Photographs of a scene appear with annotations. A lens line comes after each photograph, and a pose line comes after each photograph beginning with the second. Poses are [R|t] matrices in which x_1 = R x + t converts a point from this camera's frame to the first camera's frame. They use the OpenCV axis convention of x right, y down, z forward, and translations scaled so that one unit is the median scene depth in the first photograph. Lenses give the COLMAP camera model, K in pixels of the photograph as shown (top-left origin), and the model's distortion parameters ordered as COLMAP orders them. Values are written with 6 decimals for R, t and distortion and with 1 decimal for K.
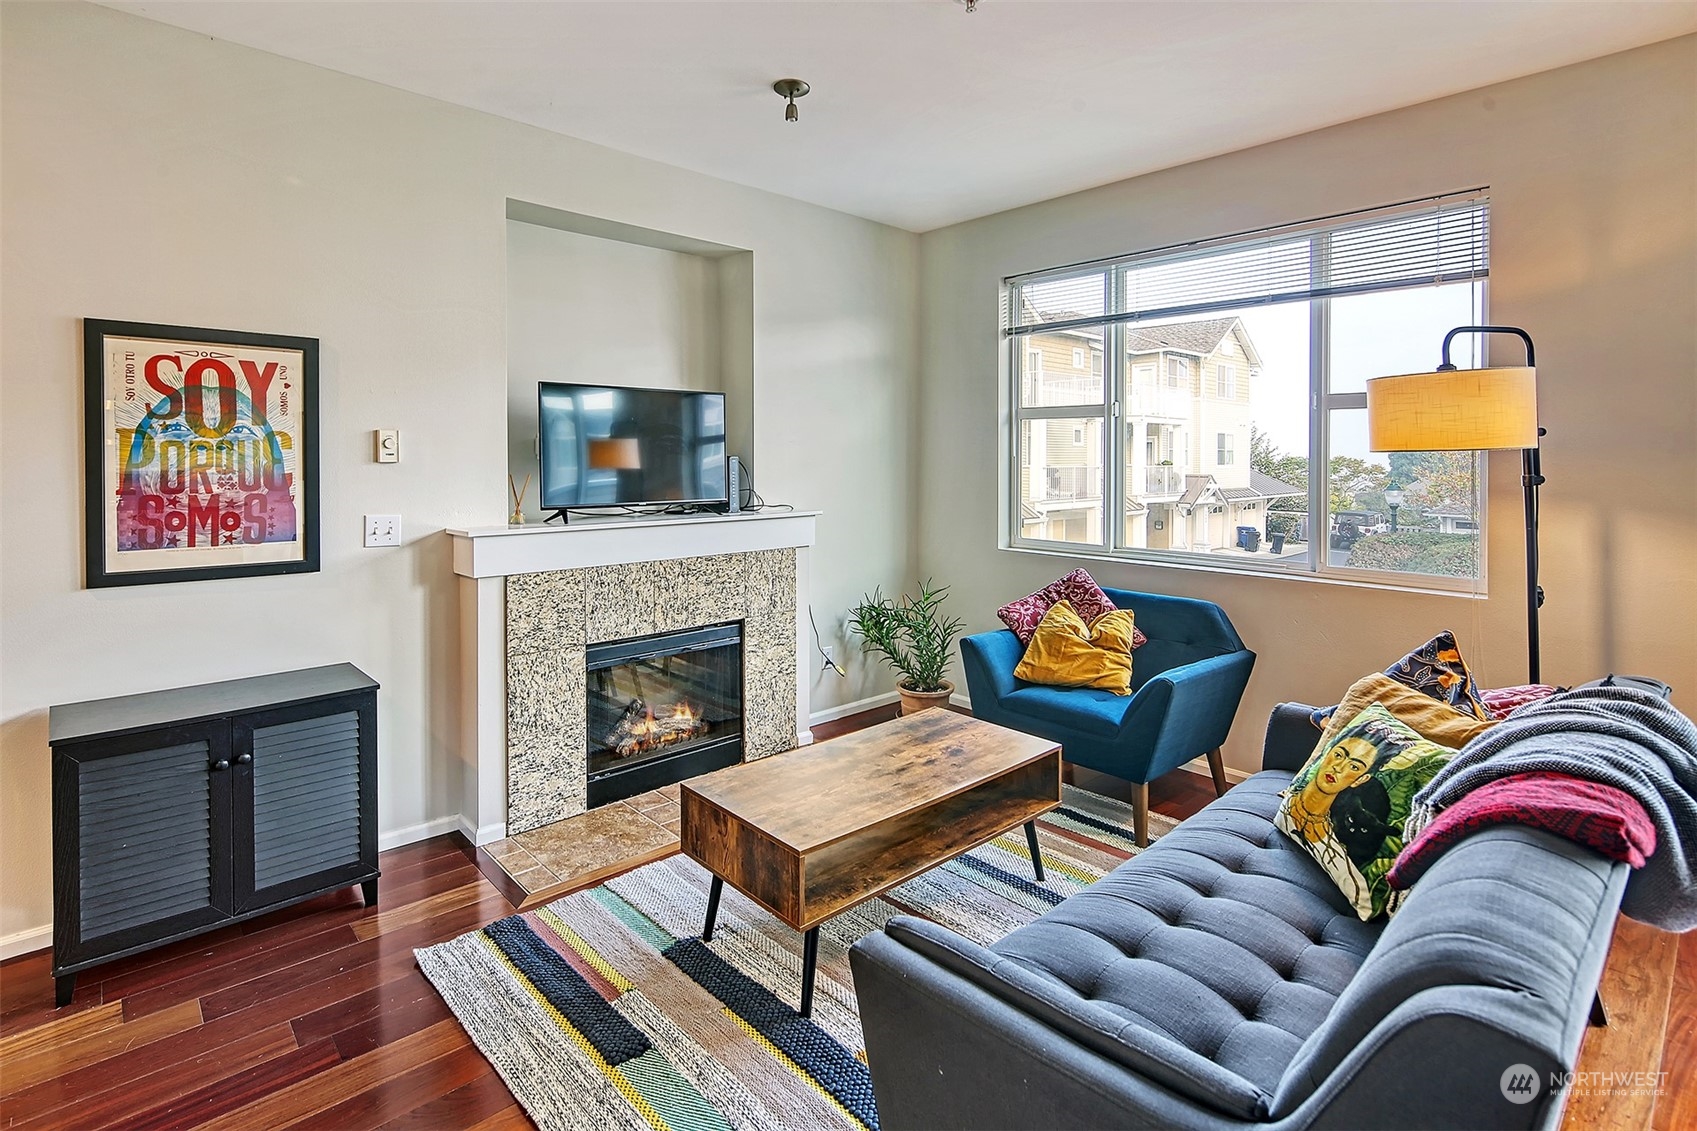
lens RADIAL K [[822.7, 0, 827.3], [0, 822.7, 472.4], [0, 0, 1]] dist [0.008859, -0.006249]
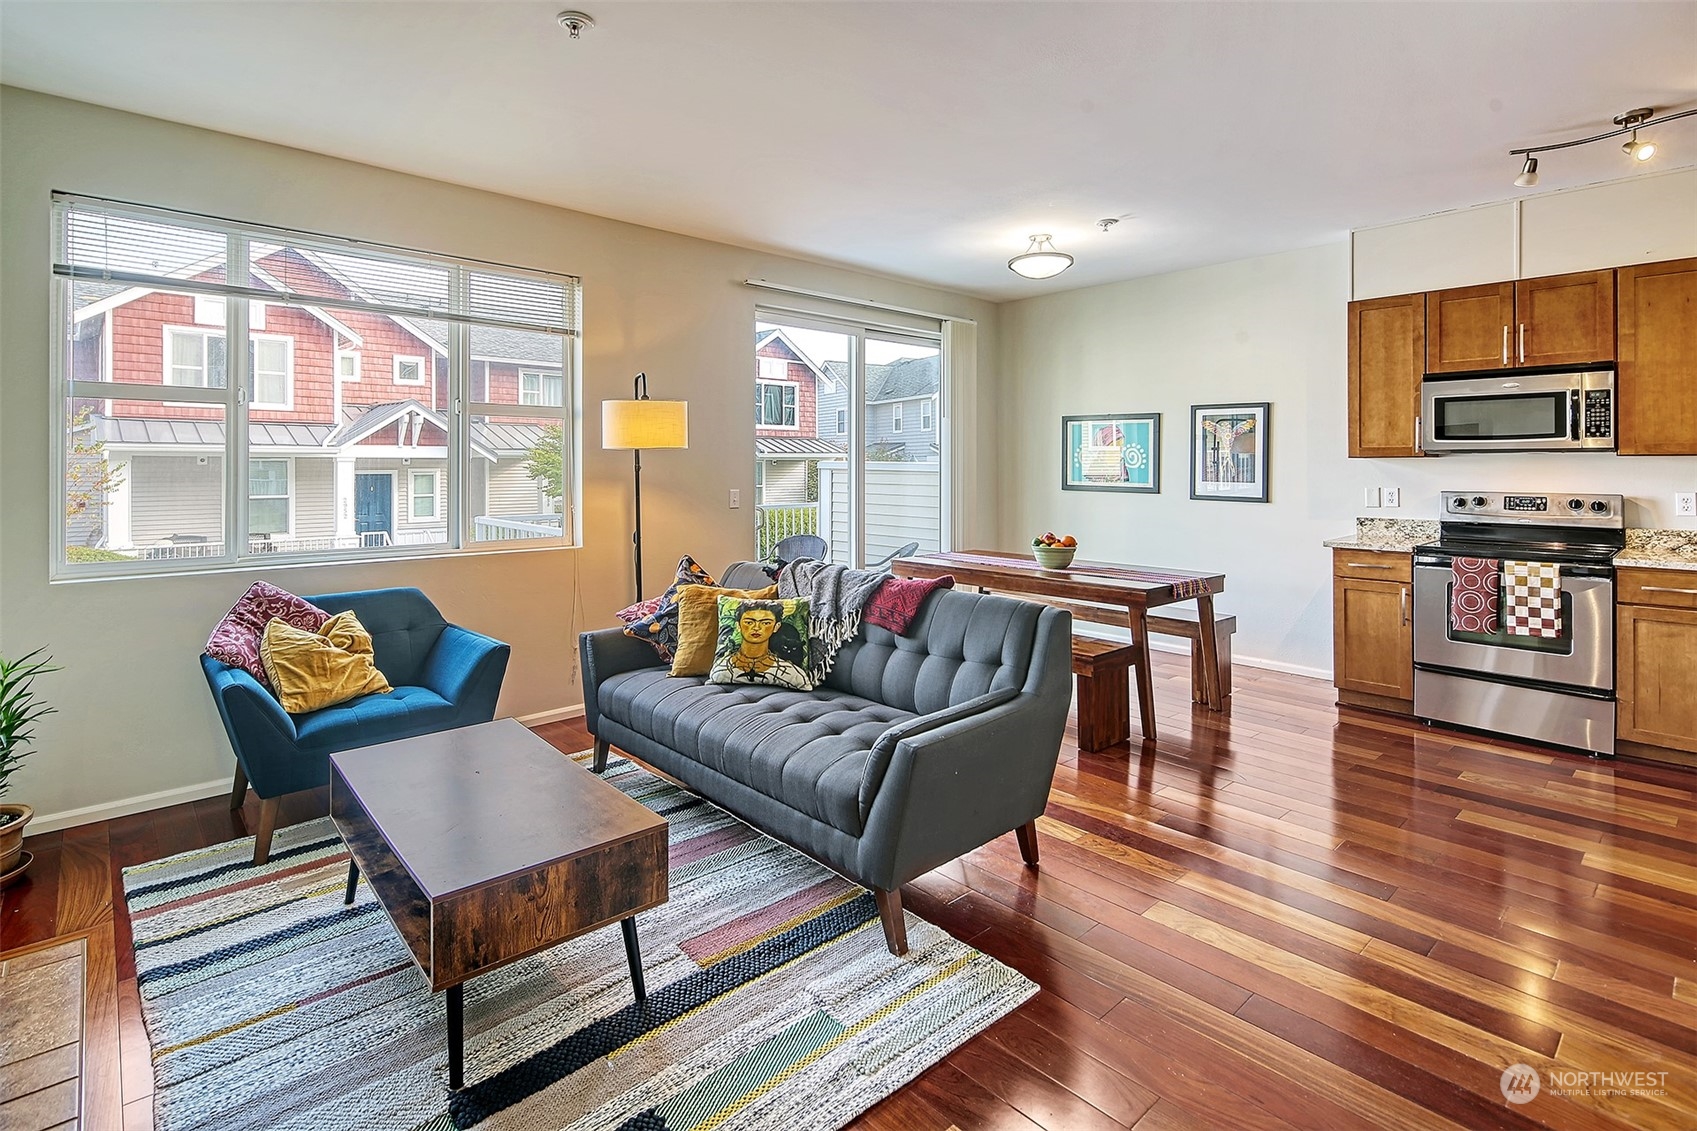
lens RADIAL K [[822.7, 0, 841.9], [0, 822.7, 458.2], [0, 0, 1]] dist [0.008859, -0.006249]
pose [[-0.004825, 0.008443, 0.999953, -0.790592], [0.016998, 0.999821, -0.008360, 0.009001], [-0.999844, 0.016957, -0.004968, 0.568462]]
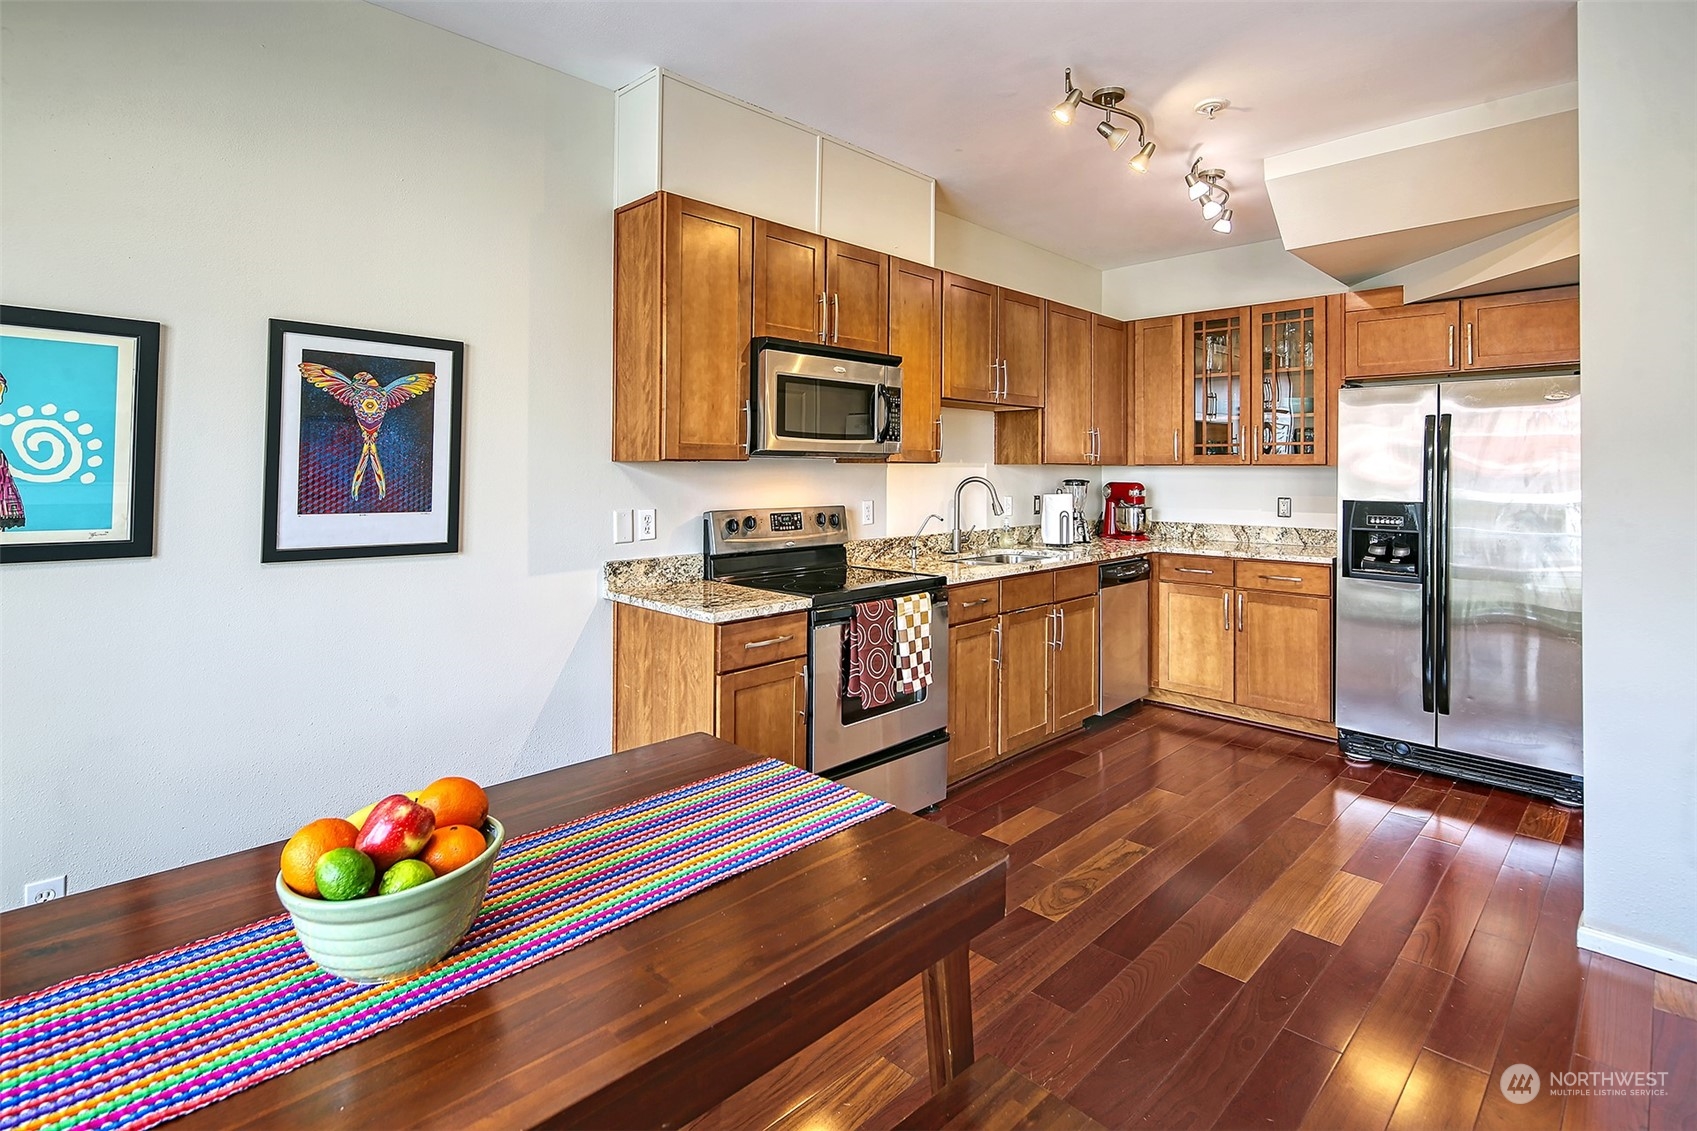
lens RADIAL K [[822.7, 0, 829.4], [0, 822.7, 463.1], [0, 0, 1]] dist [0.008859, -0.006249]
pose [[-0.999381, -0.001423, -0.035163, 0.816838], [-0.001663, 0.999976, 0.006779, 0.007820], [0.035152, 0.006834, -0.999359, 0.495457]]
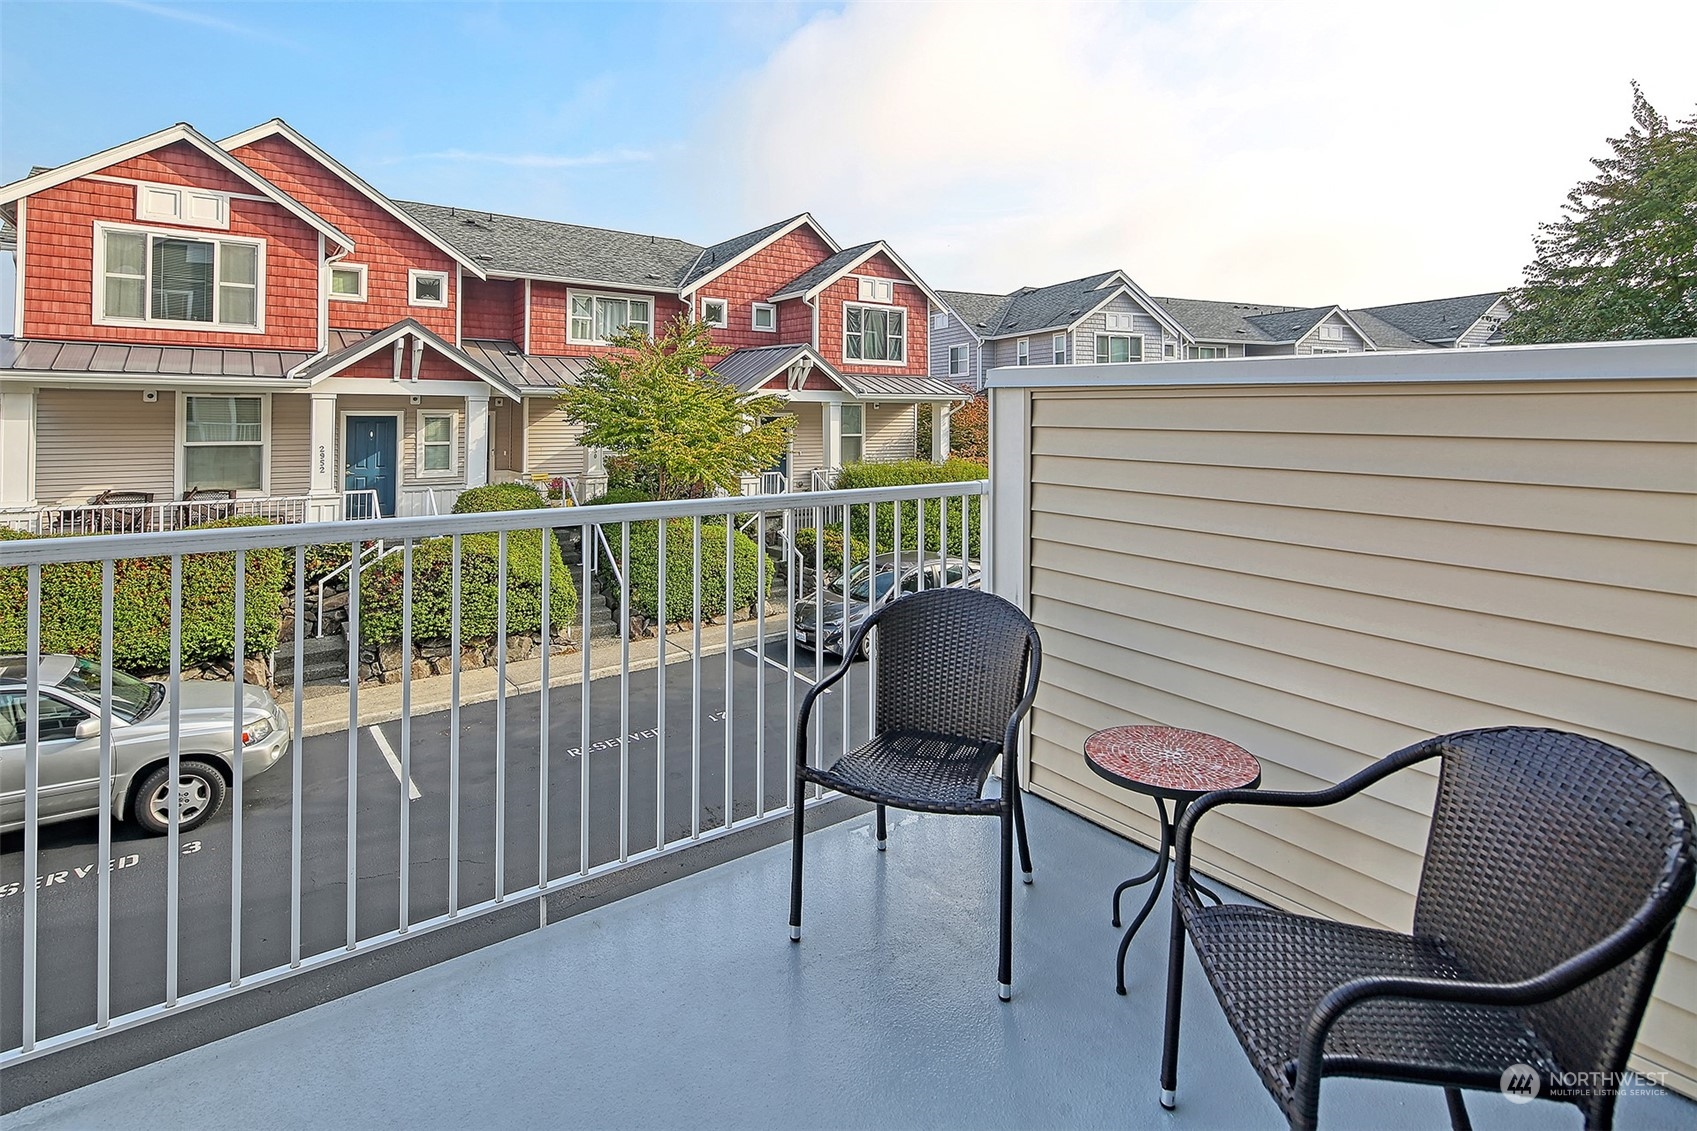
lens RADIAL K [[822.7, 0, 833.2], [0, 822.7, 406.5], [0, 0, 1]] dist [0.008859, -0.006249]
pose [[0.130872, 0.009996, 0.991349, 1.269902], [0.010720, 0.999876, -0.011497, 0.058912], [-0.991341, 0.012132, 0.130748, 0.712633]]
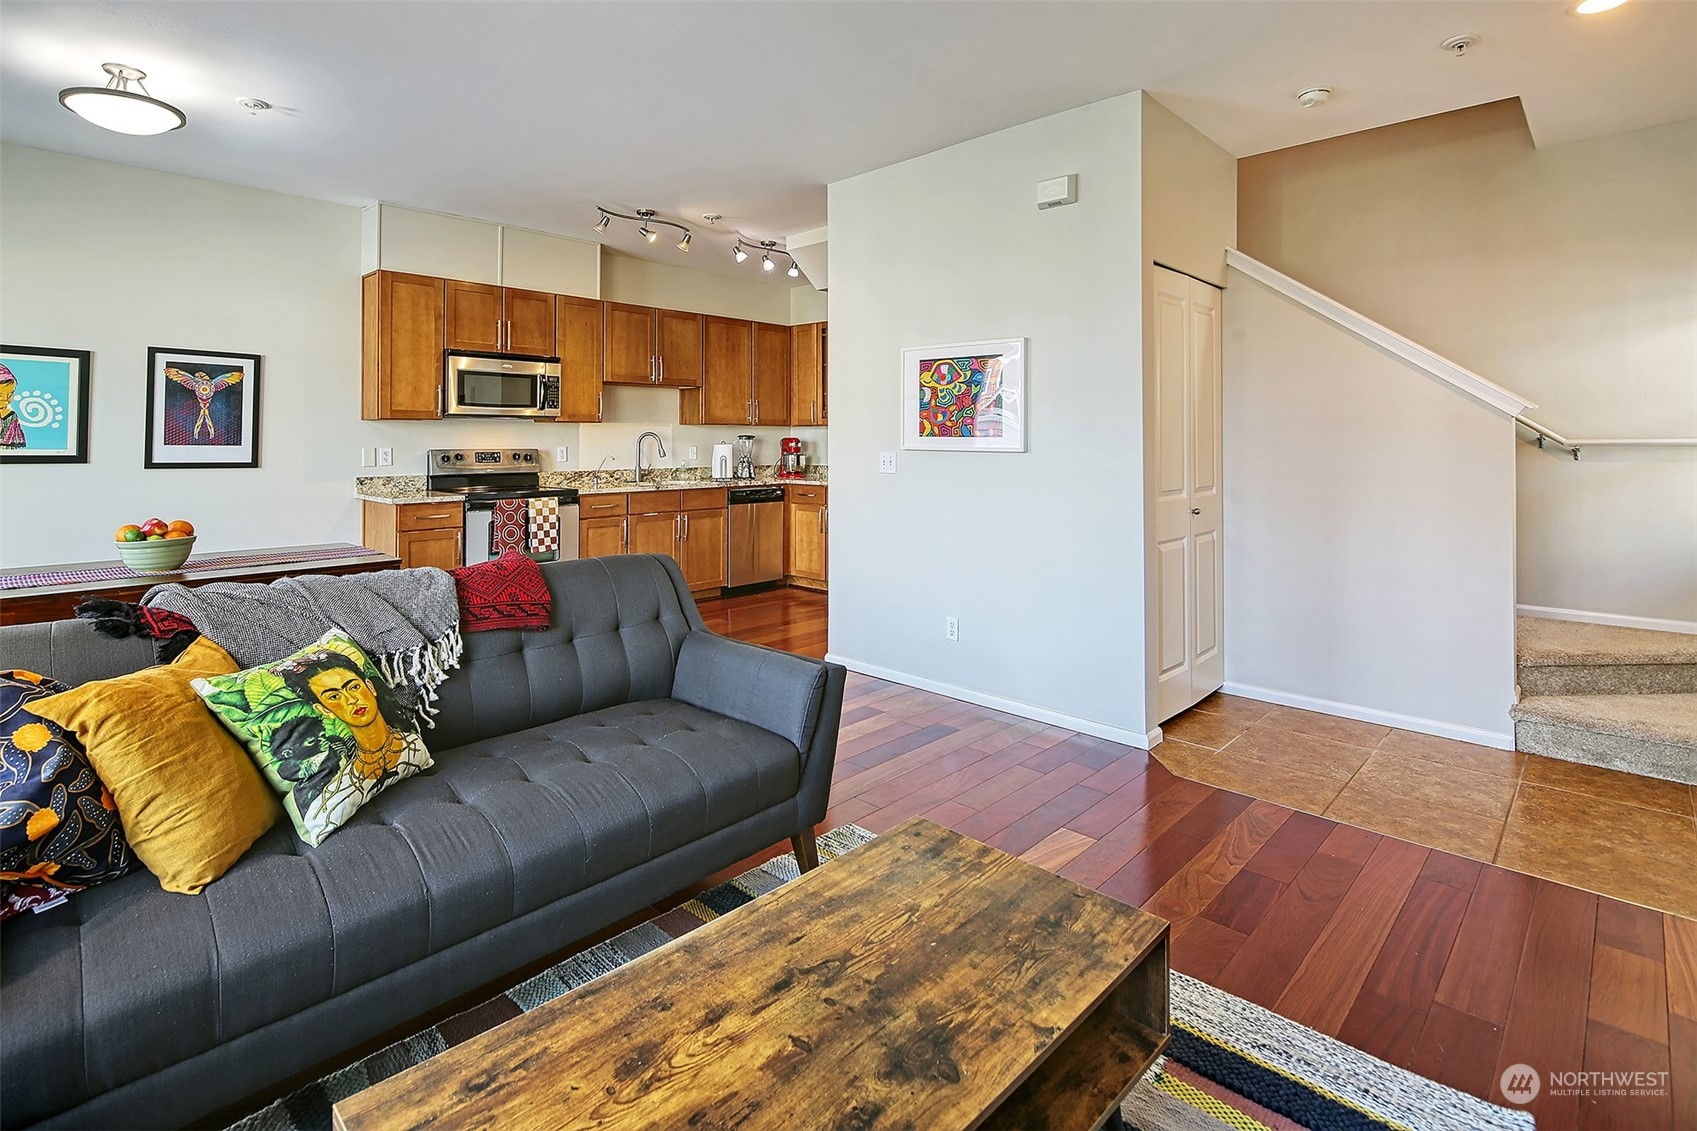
lens RADIAL K [[822.7, 0, 829.5], [0, 822.7, 437.0], [0, 0, 1]] dist [0.008859, -0.006249]
pose [[-0.998321, -0.000827, -0.057920, 0.083150], [-0.001581, 0.999915, 0.012975, 0.026627], [0.057905, 0.013045, -0.998237, 1.376625]]
